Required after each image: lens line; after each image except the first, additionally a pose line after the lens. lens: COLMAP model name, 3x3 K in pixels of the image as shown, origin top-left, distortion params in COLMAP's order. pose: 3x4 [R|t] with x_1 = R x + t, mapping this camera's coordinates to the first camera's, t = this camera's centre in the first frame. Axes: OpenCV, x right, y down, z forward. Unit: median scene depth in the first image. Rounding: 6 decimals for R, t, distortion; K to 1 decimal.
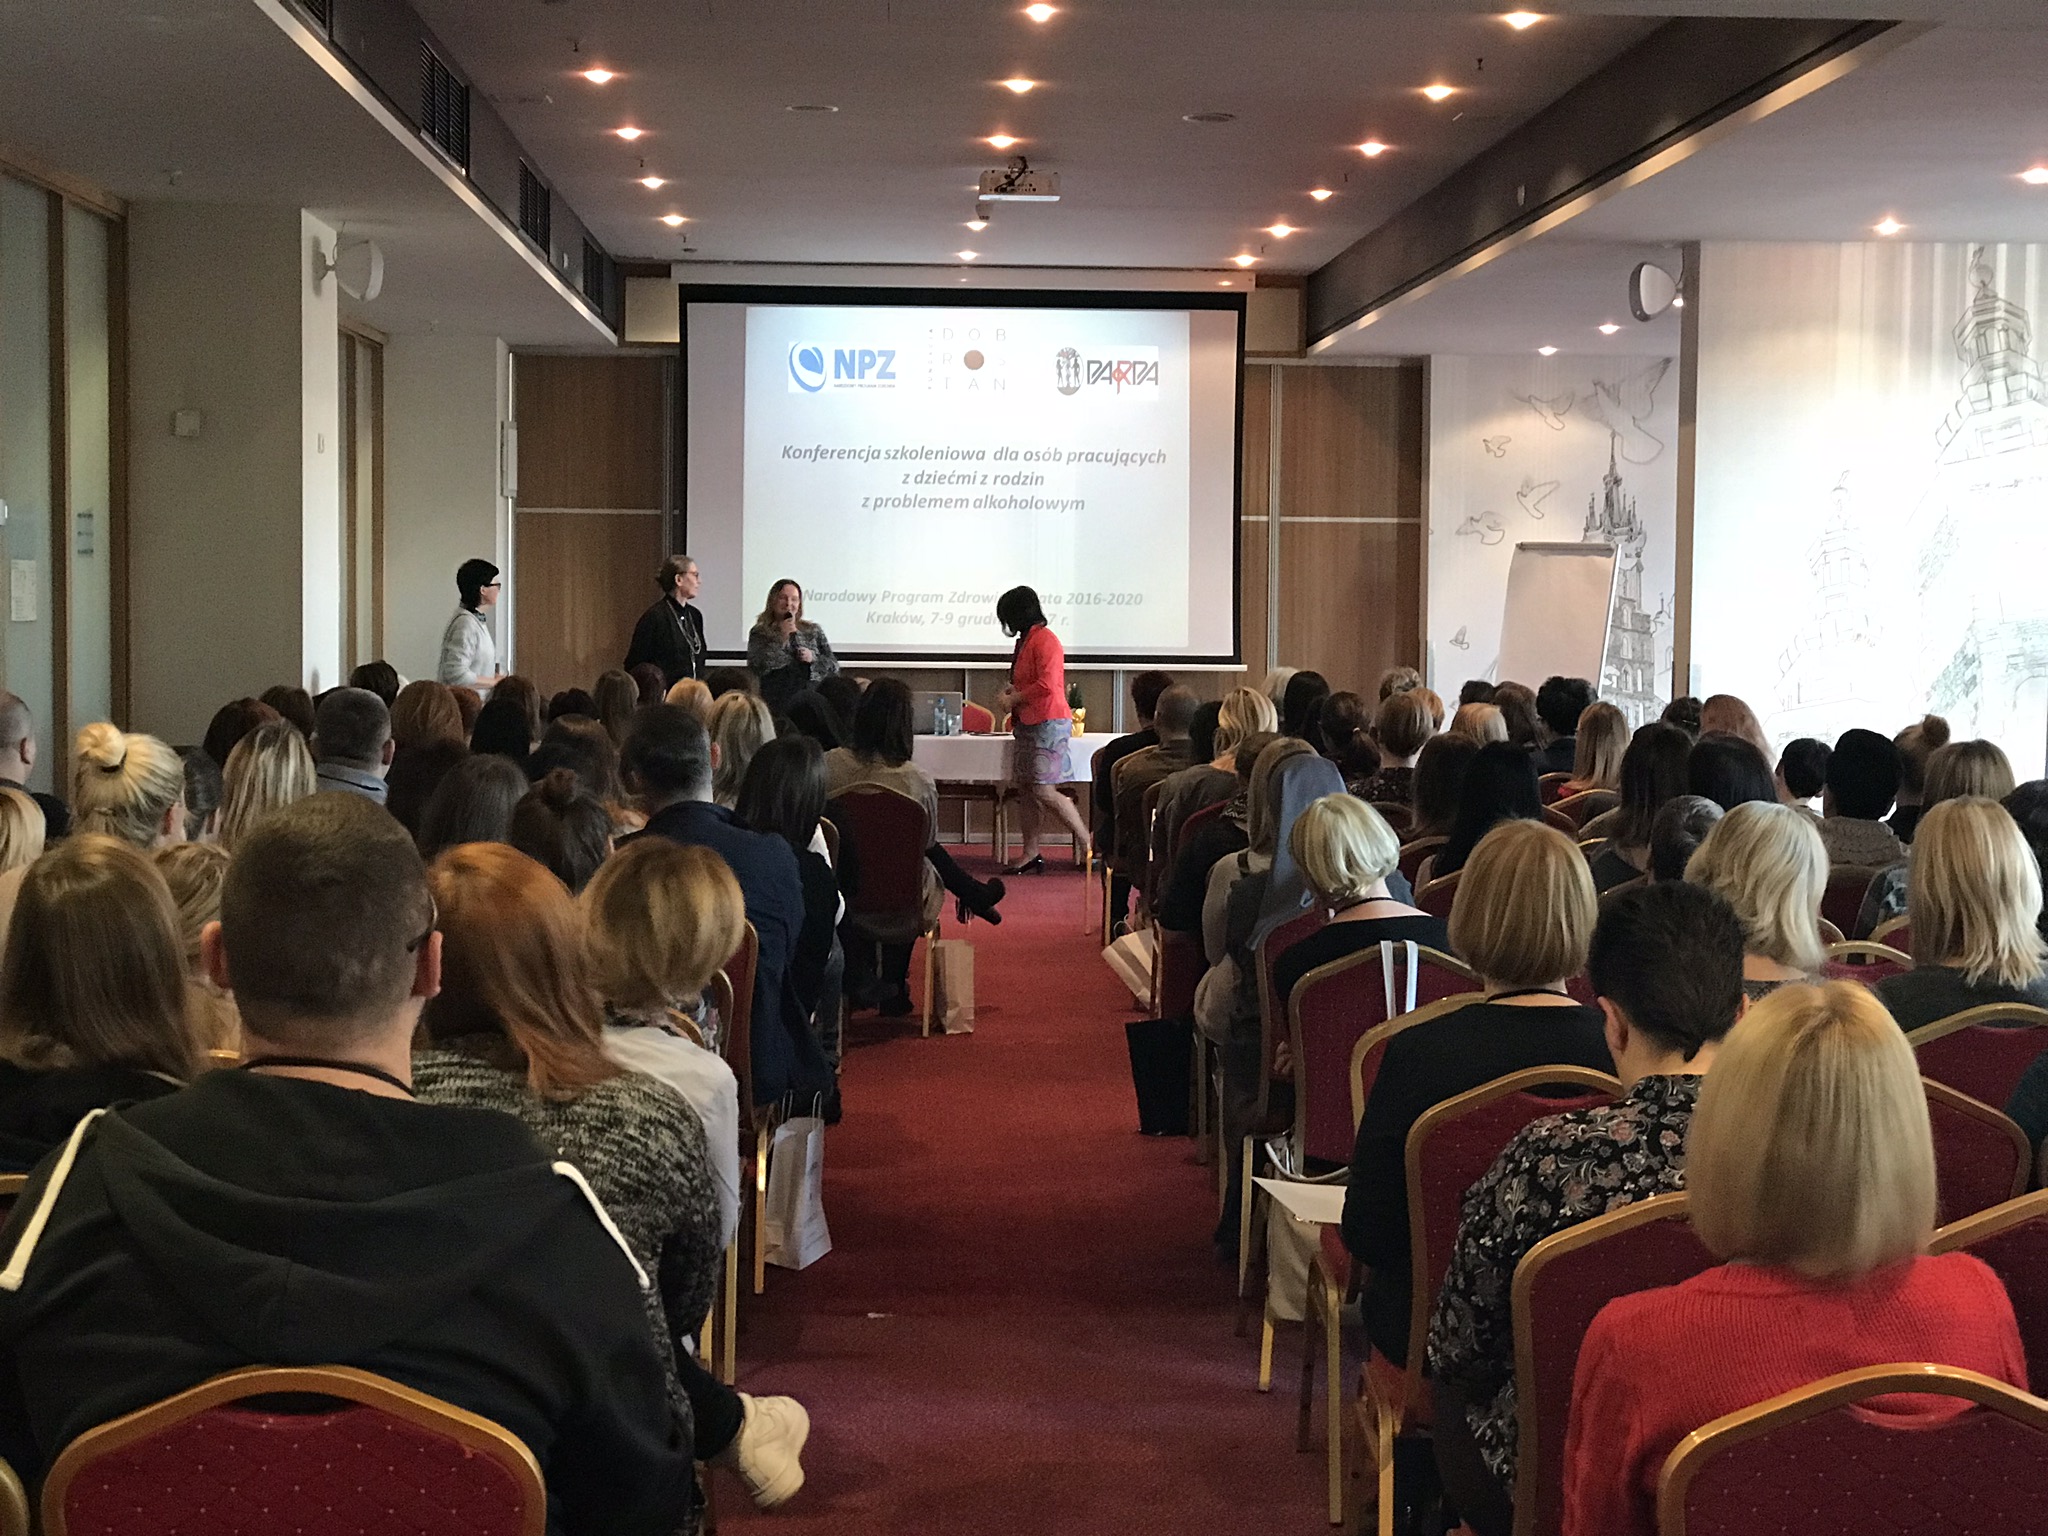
lens RADIAL K [[2880.4, 0, 1021.4], [0, 2880.4, 772.5], [0, 0, 1]] dist [-0.093745, 0.442528]
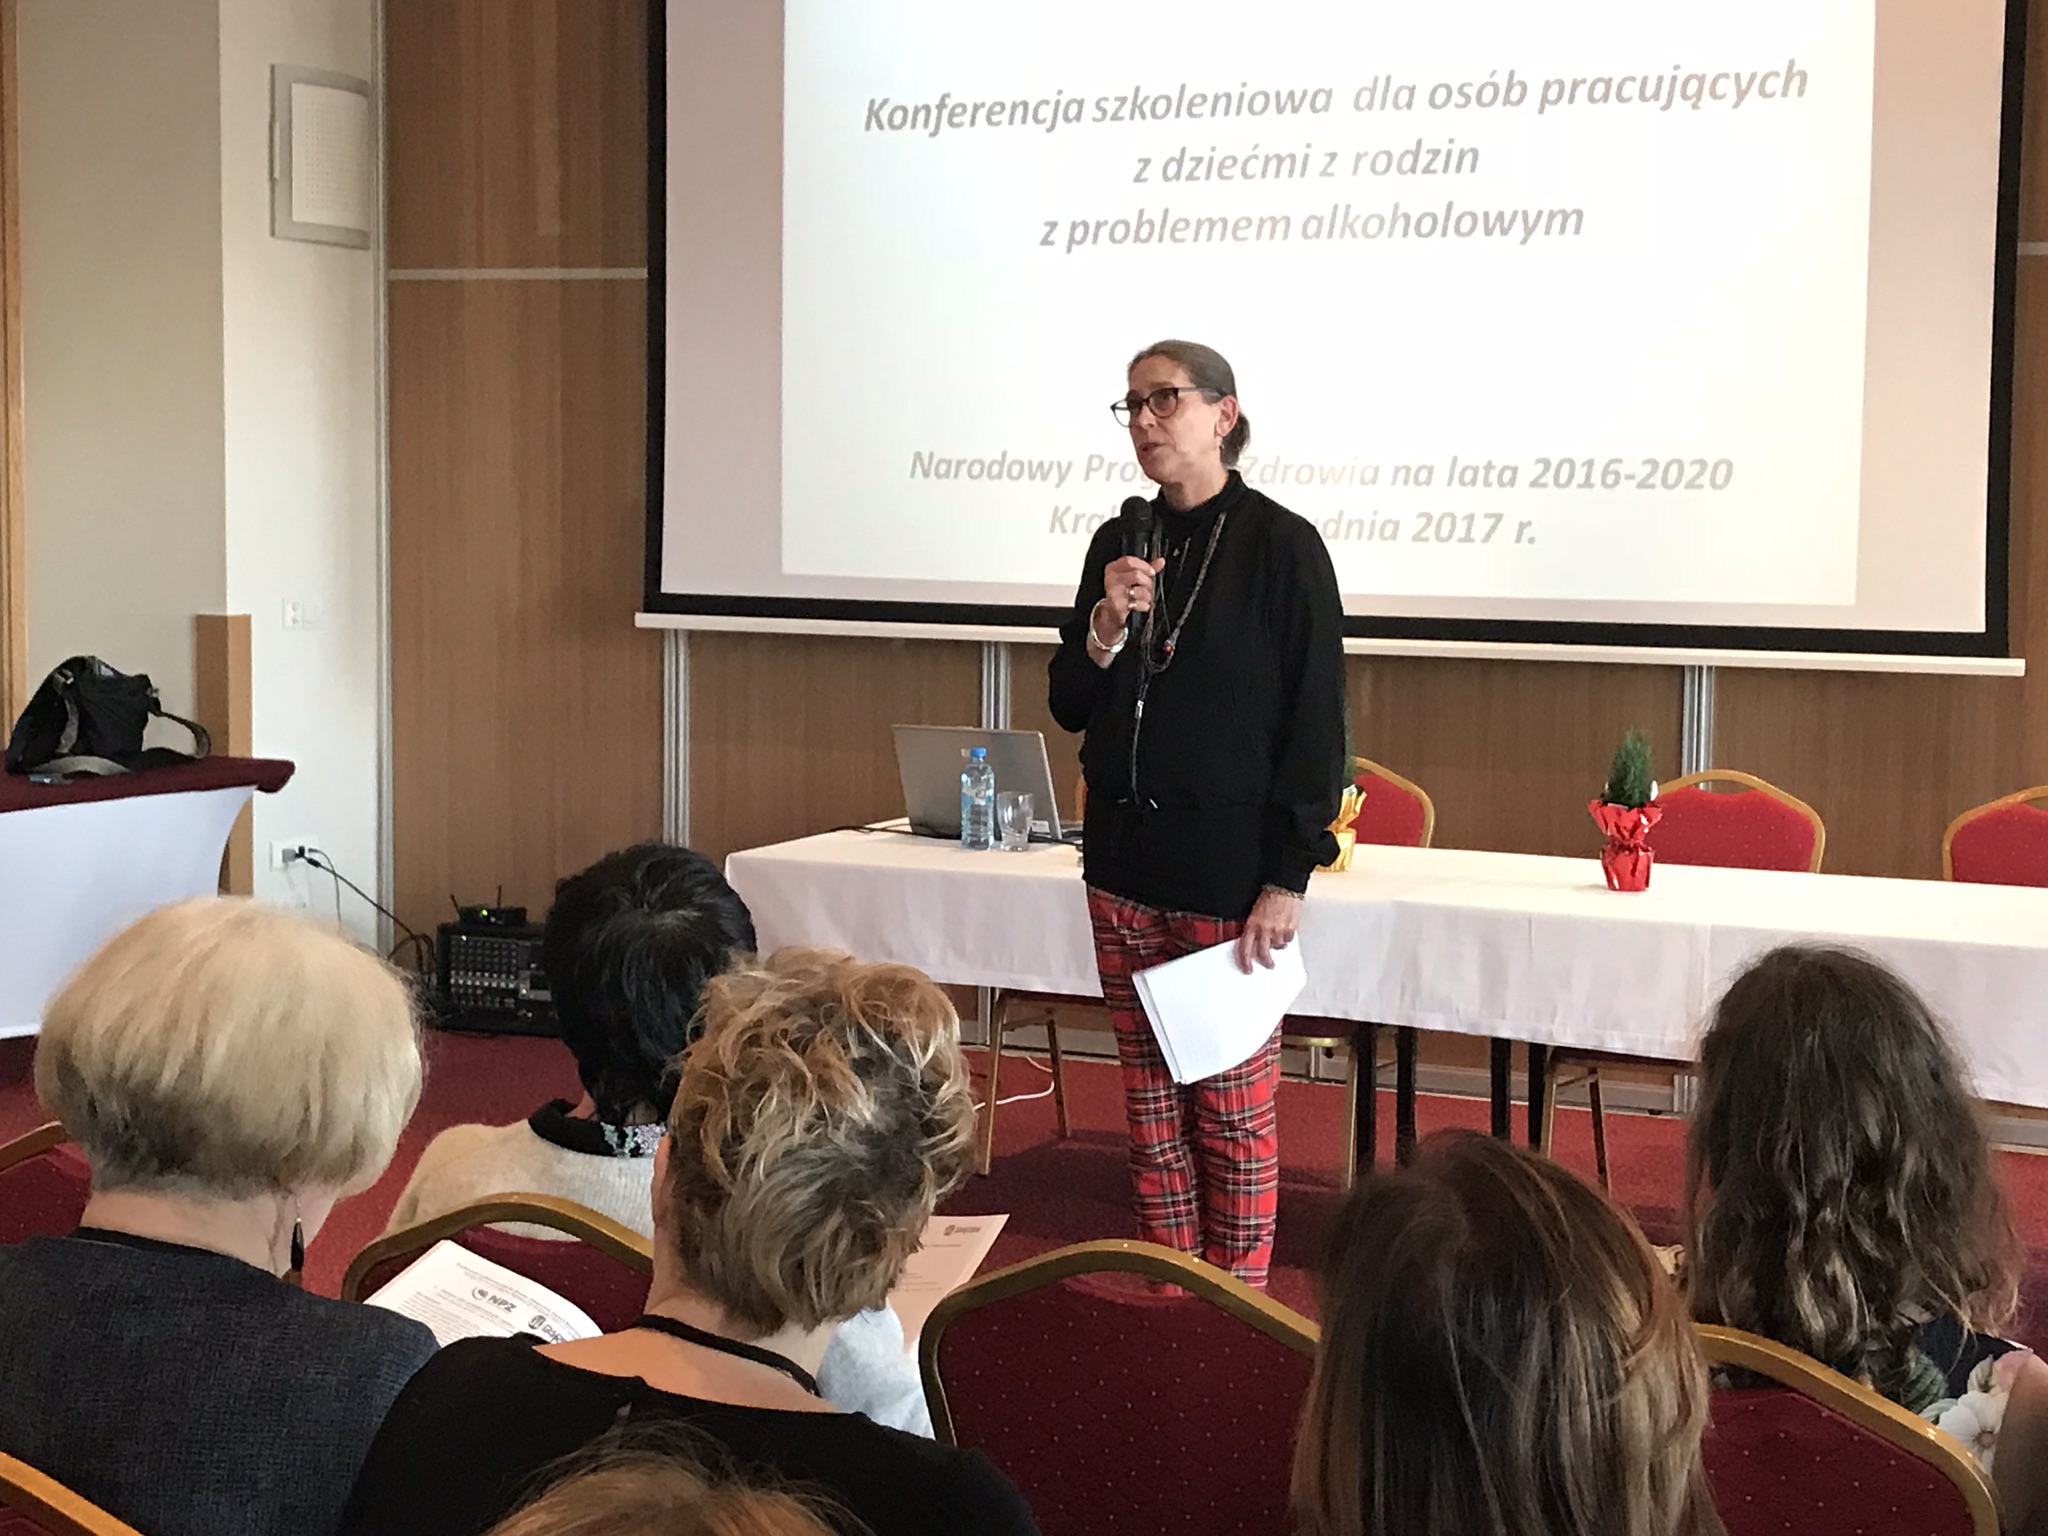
lens RADIAL K [[3320.4, 0, 1016.7], [0, 3320.4, 753.8], [0, 0, 1]] dist [0.320211, -1.817649]
pose [[0.902148, 0.036770, -0.429857, 0.146162], [-0.026089, 0.999188, 0.030717, -0.035181], [0.430637, -0.016496, 0.902374, 0.573357]]
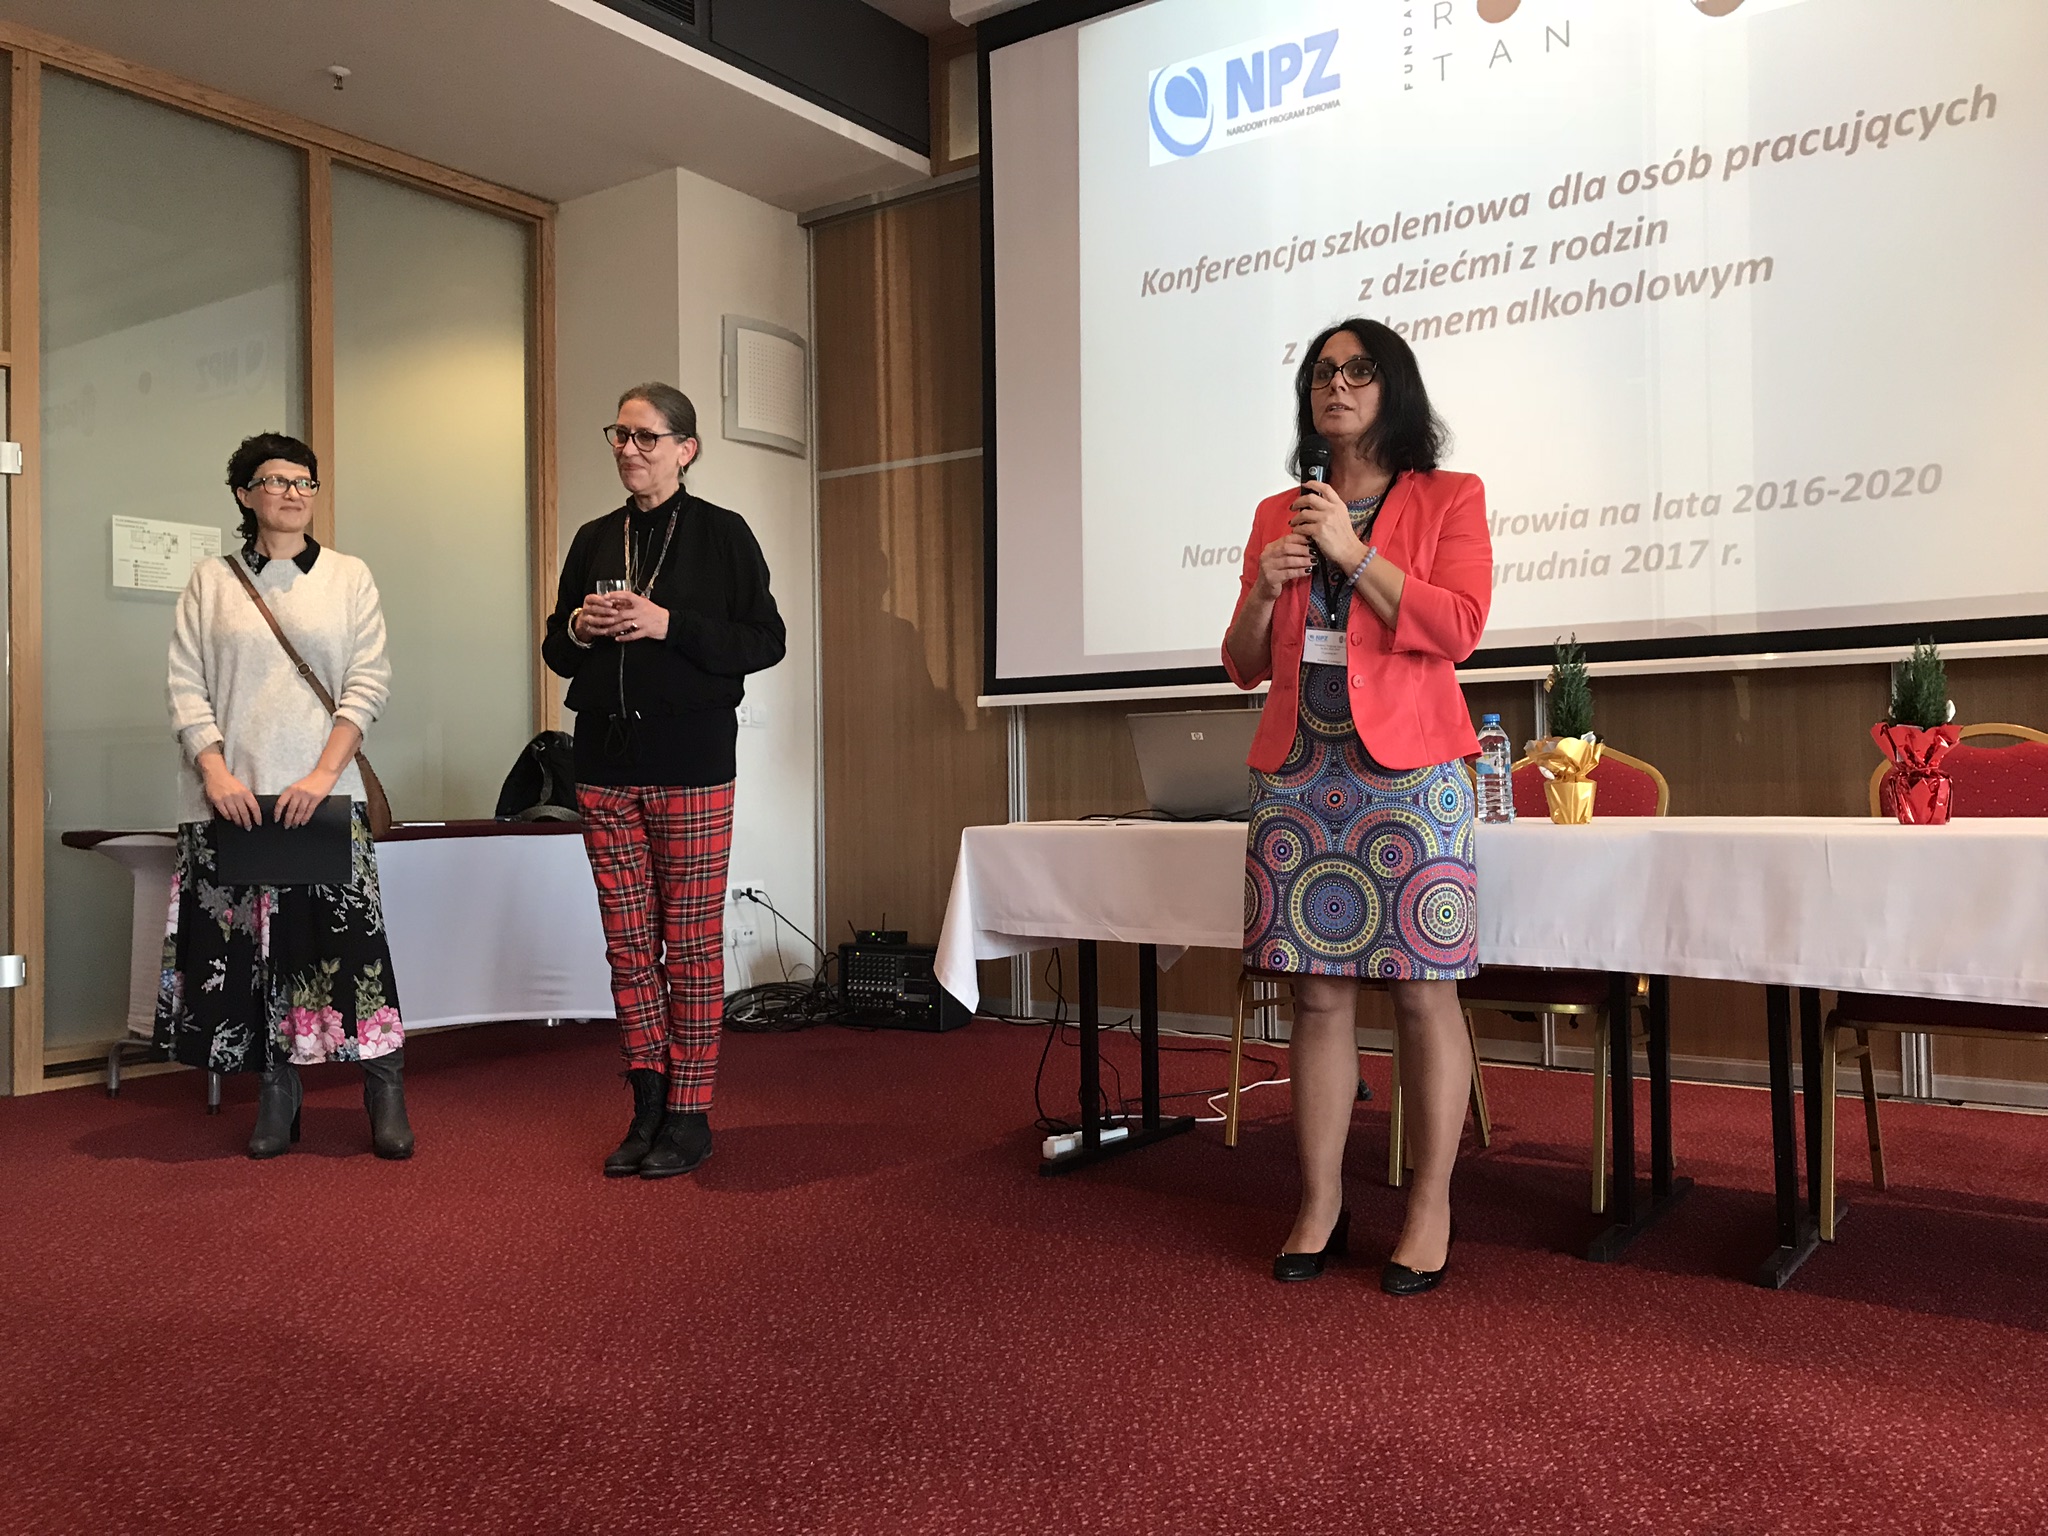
lens RADIAL K [[1700.9, 0, 1009.4], [0, 1700.9, 753.6], [0, 0, 1]] dist [-0.003931, 0.022936]
pose [[0.798489, -0.034347, -0.601029, 0.078762], [-0.009768, 0.997501, -0.069981, -0.005590], [0.601931, 0.061750, 0.796157, 0.746140]]
